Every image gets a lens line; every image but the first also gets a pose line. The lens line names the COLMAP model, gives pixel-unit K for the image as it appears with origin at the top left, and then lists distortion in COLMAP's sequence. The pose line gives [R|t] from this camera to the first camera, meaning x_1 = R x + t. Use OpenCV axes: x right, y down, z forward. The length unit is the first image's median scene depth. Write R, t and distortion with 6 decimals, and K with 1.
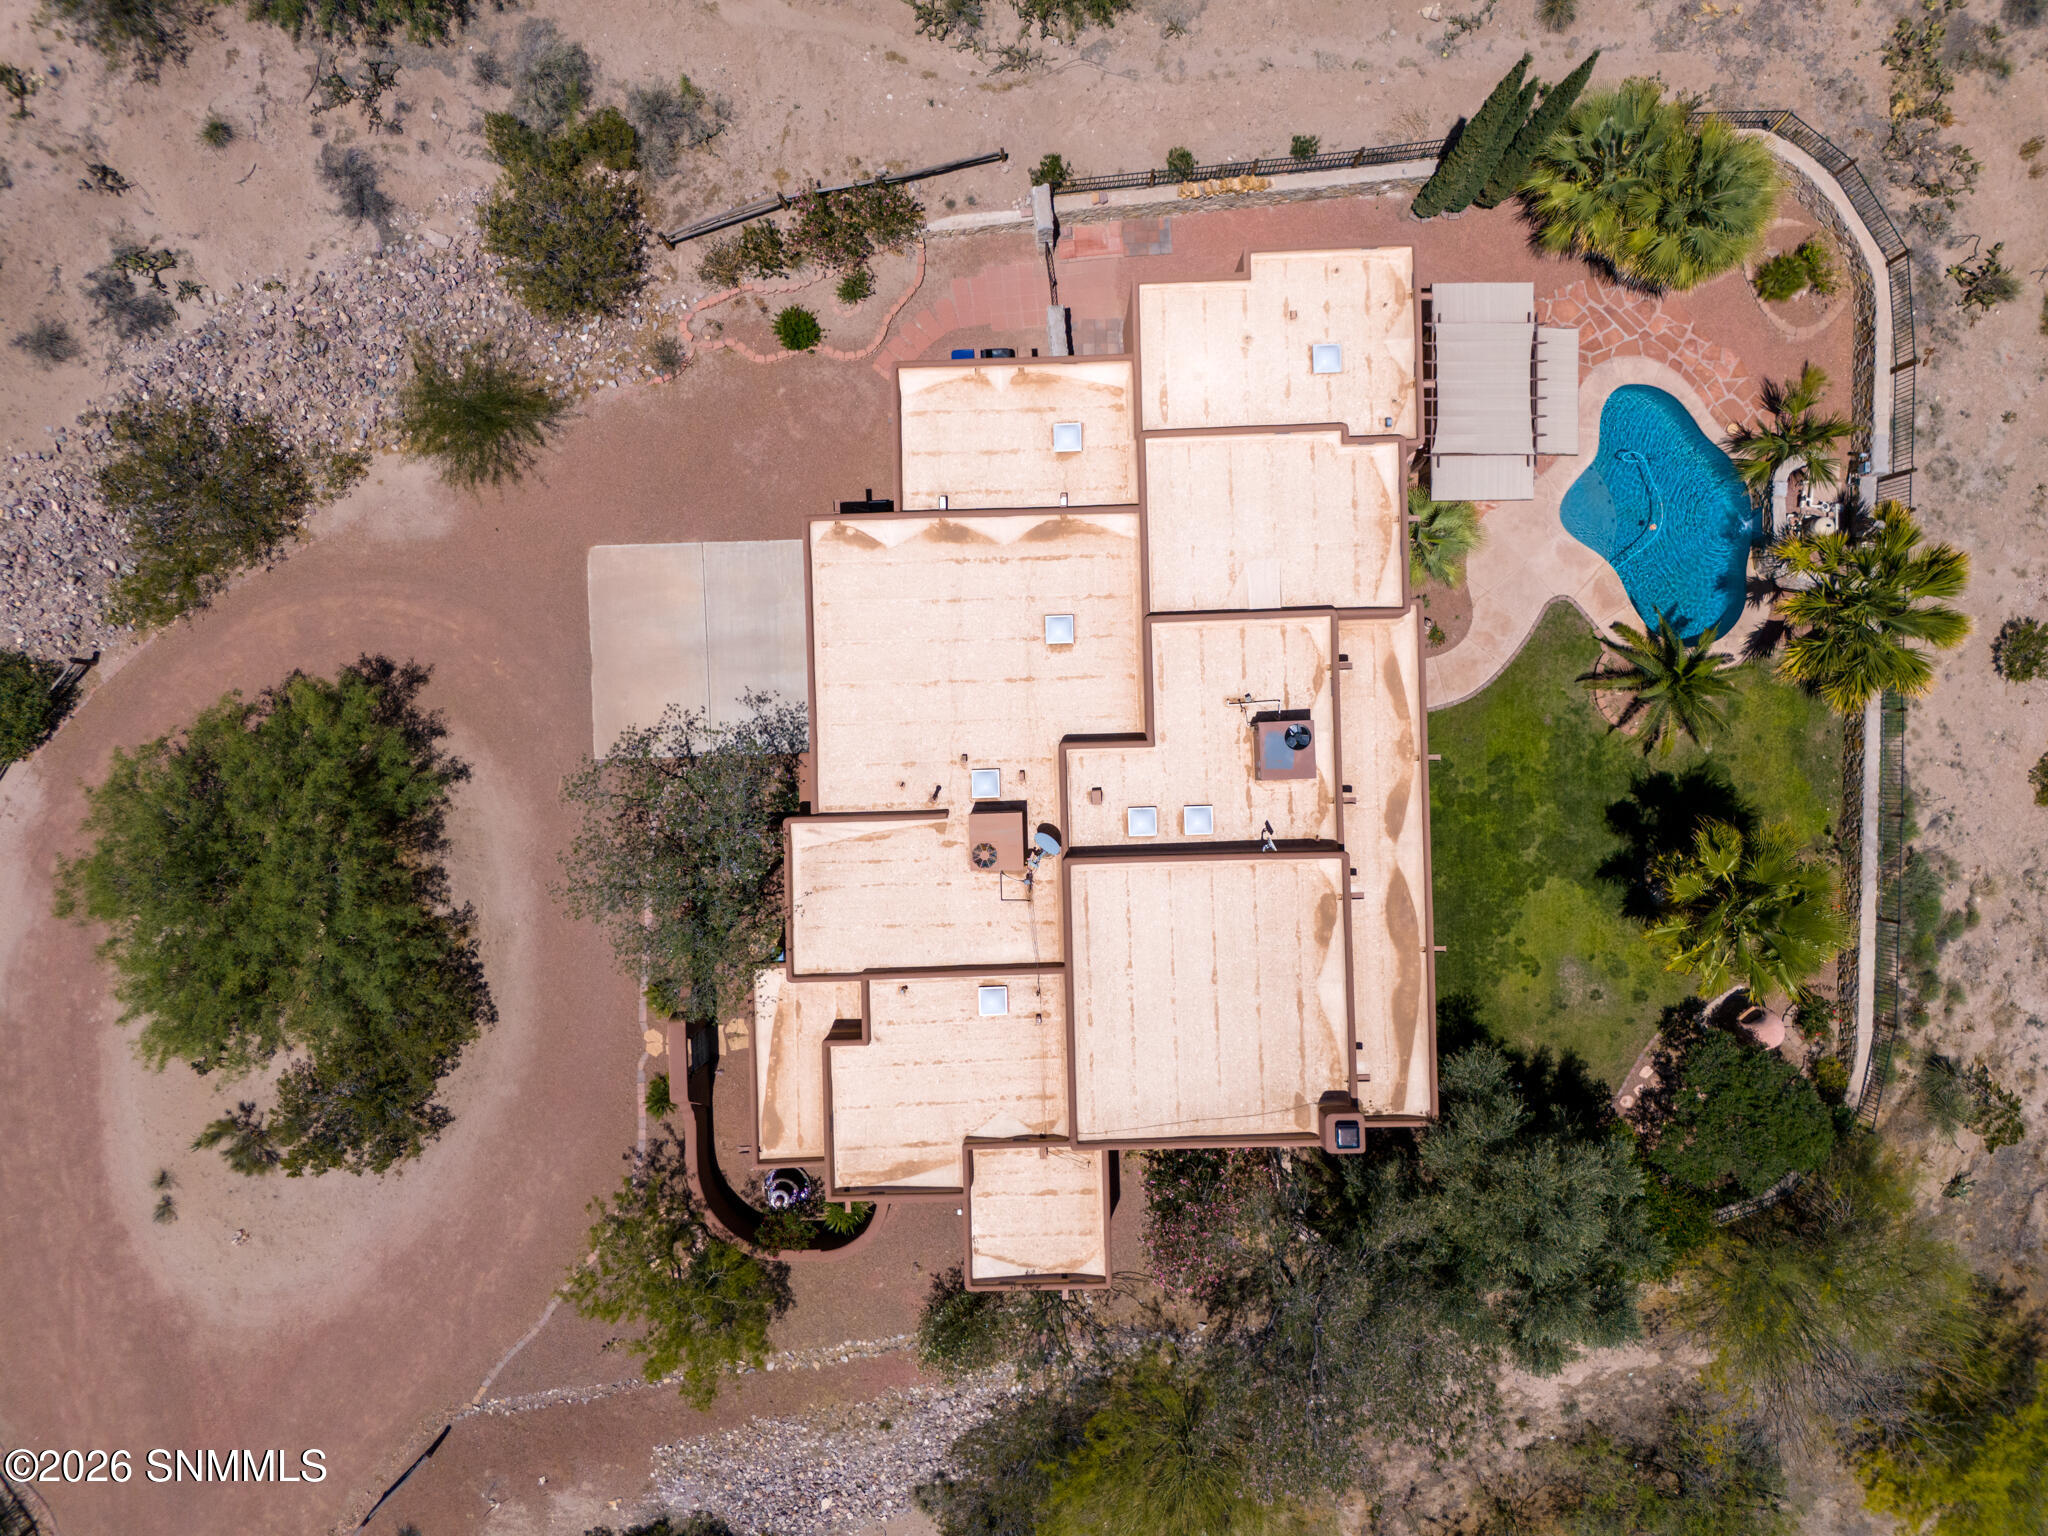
lens RADIAL K [[1519.2, 0, 1022.5], [0, 1519.2, 758.5], [0, 0, 1]] dist [0.054310, -0.049806]
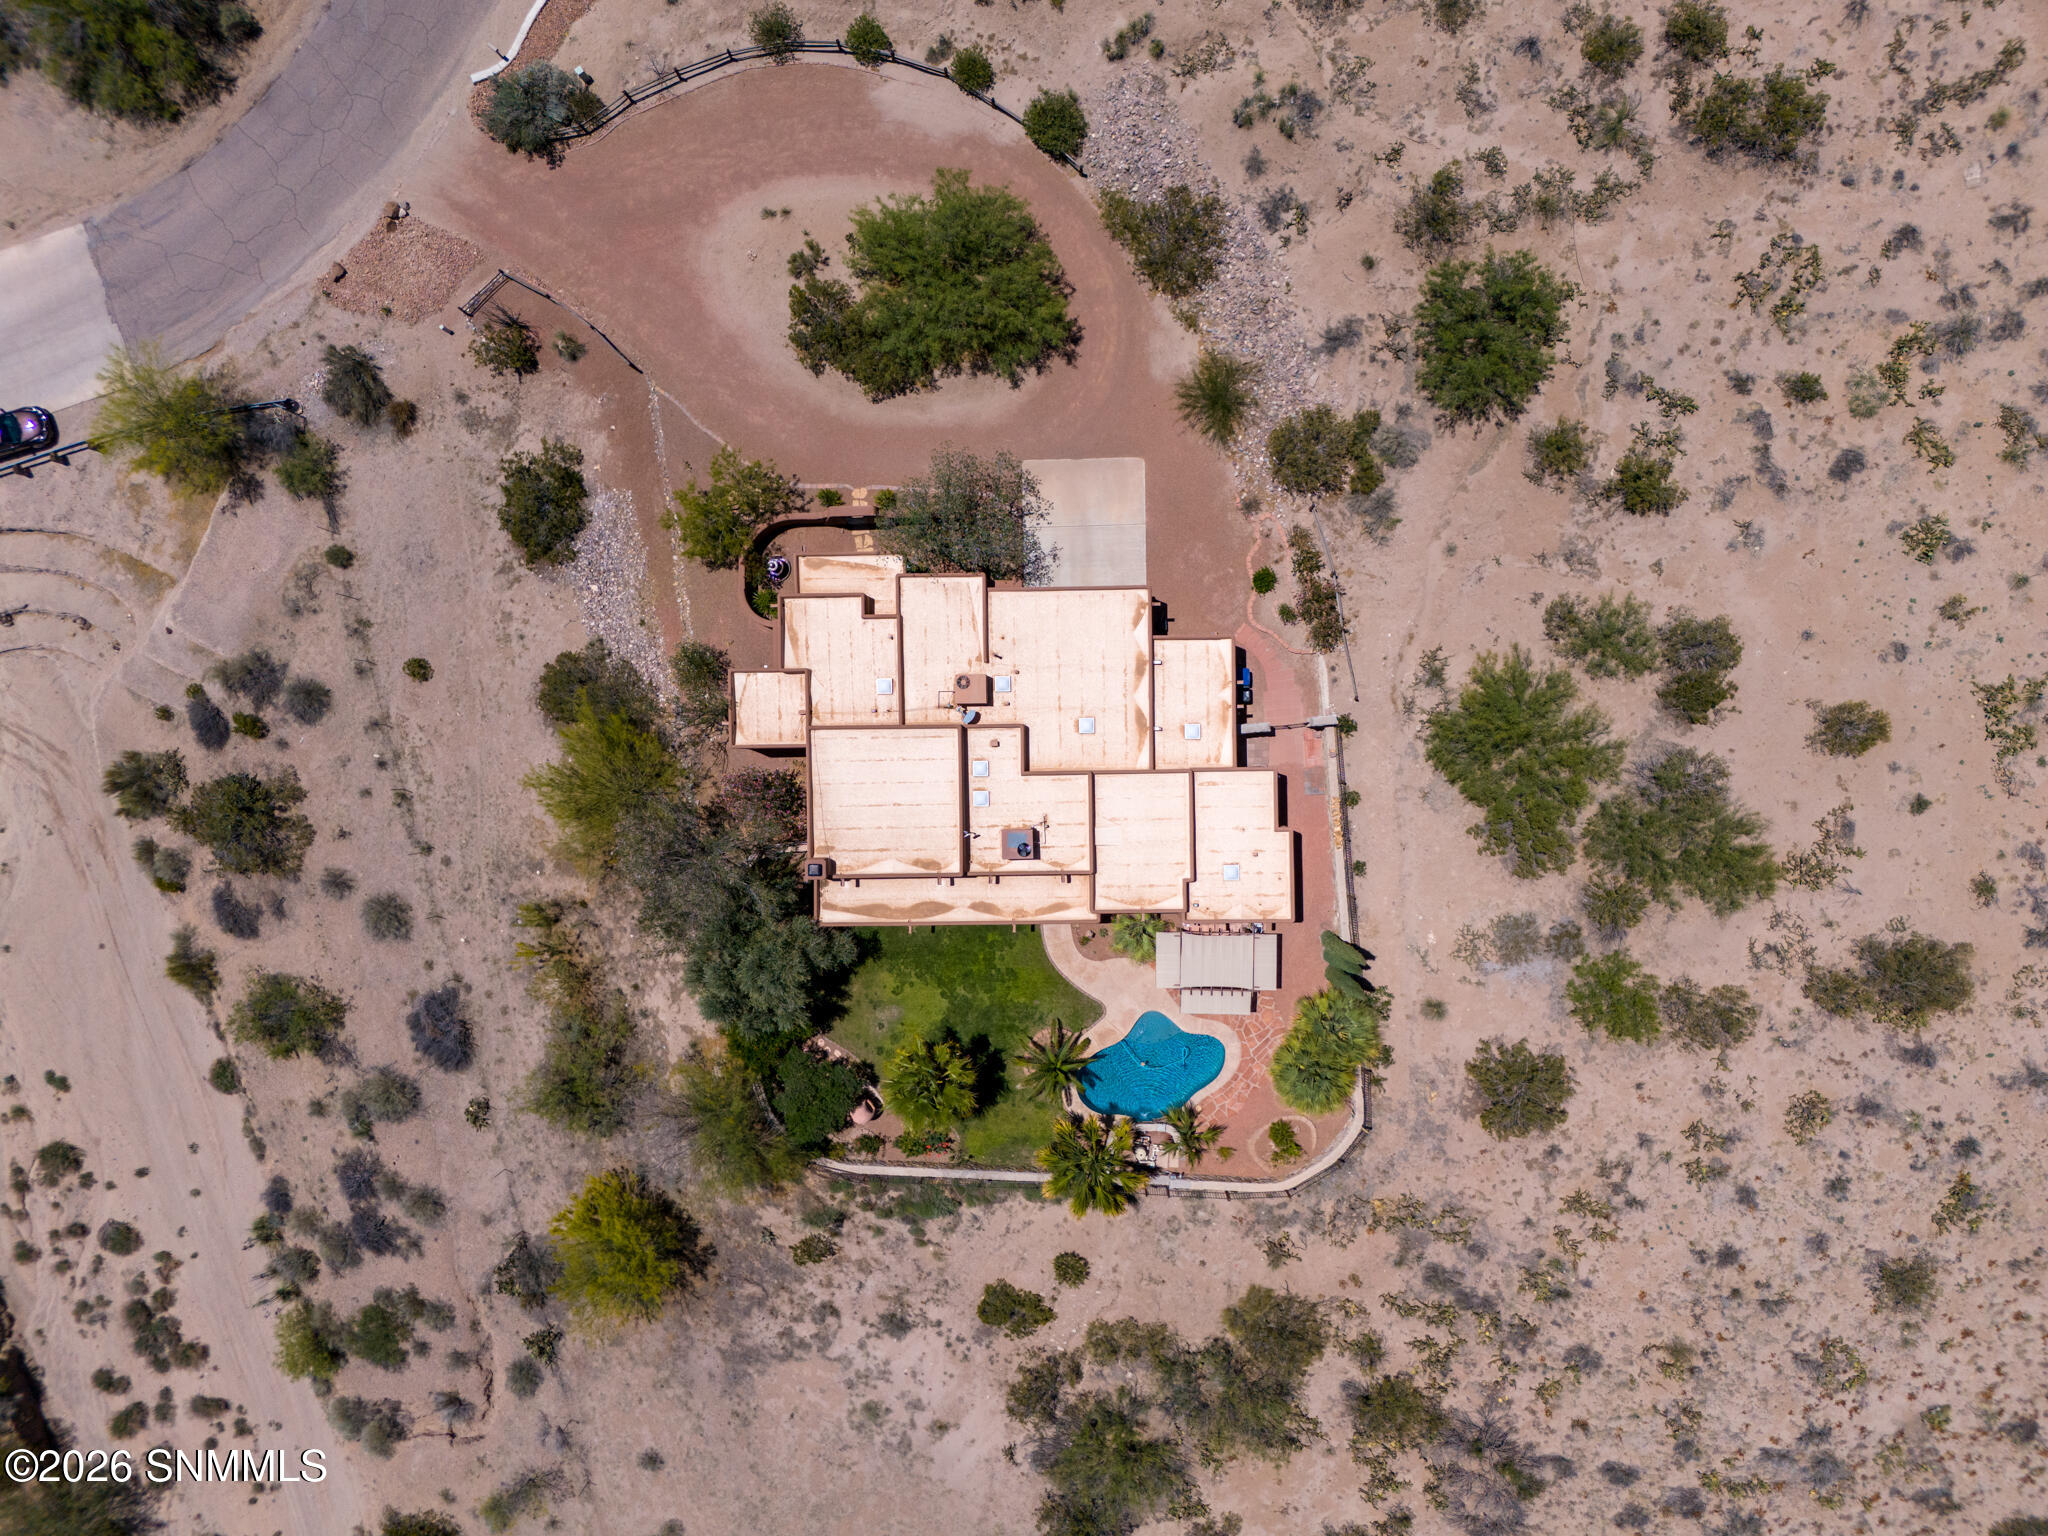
lens RADIAL K [[1519.2, 0, 1022.5], [0, 1519.2, 758.5], [0, 0, 1]] dist [0.054310, -0.049806]
pose [[-0.013994, 0.999788, 0.015077, 0.035624], [-0.999528, -0.014400, 0.027127, -0.054647], [0.027338, -0.014690, 0.999518, -0.777608]]
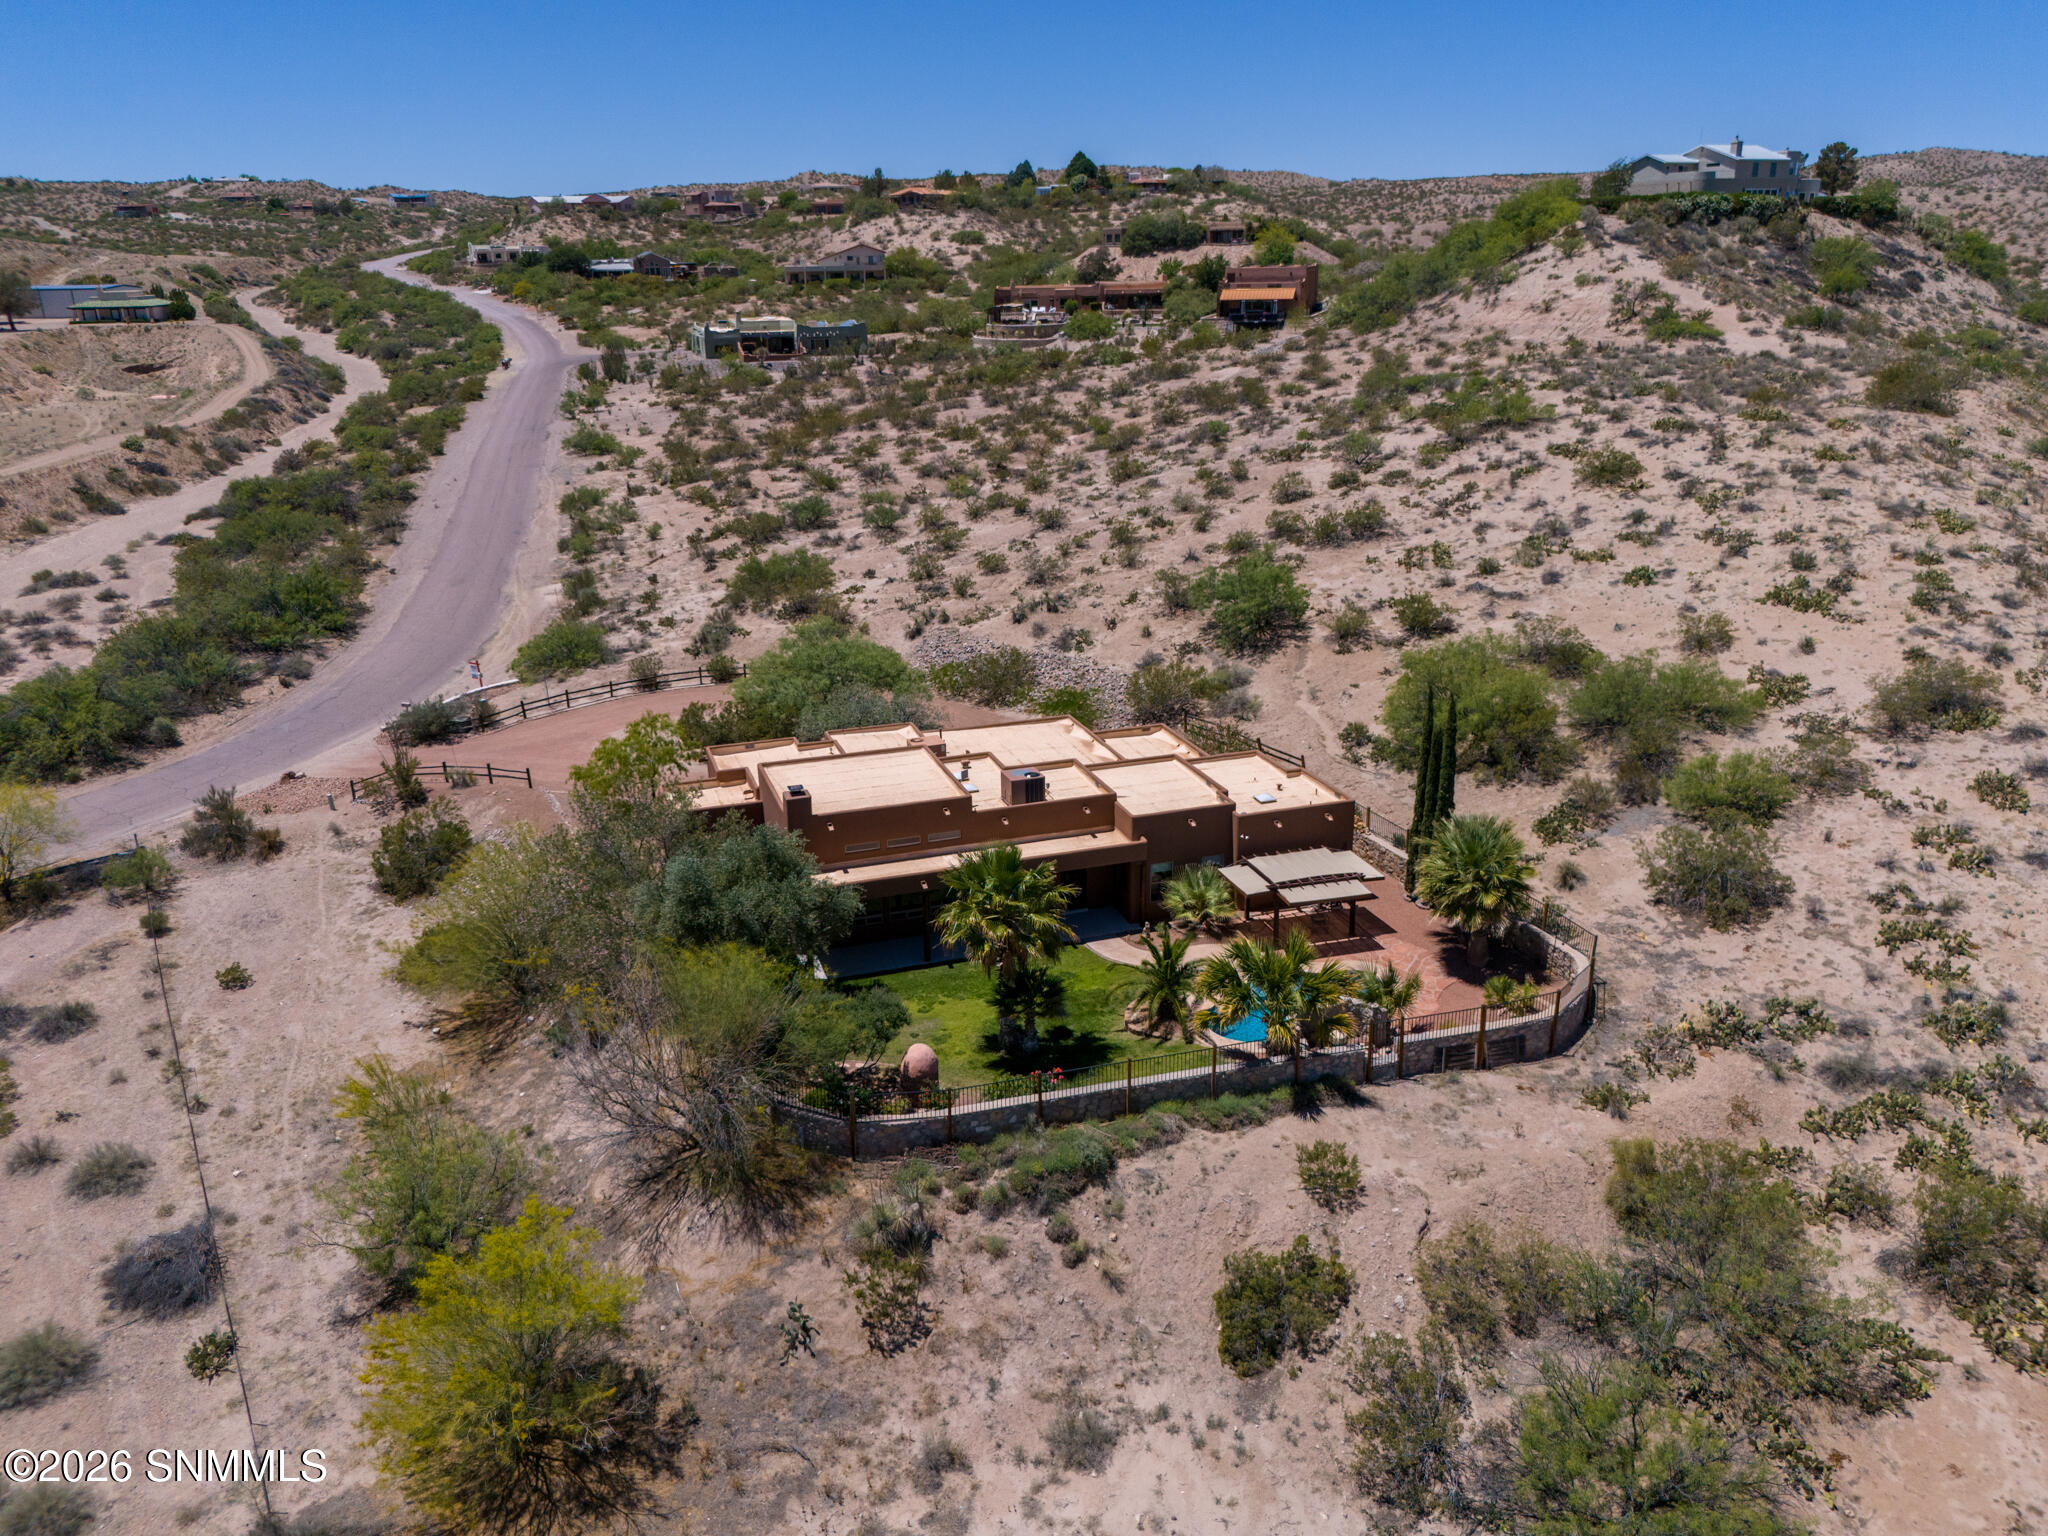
lens RADIAL K [[1519.2, 0, 1022.5], [0, 1519.2, 758.5], [0, 0, 1]] dist [0.054310, -0.049806]
pose [[0.288372, 0.316922, -0.903550, 1.466577], [-0.957361, 0.112534, -0.266075, 0.380254], [0.017355, 0.941752, 0.335861, 0.394087]]
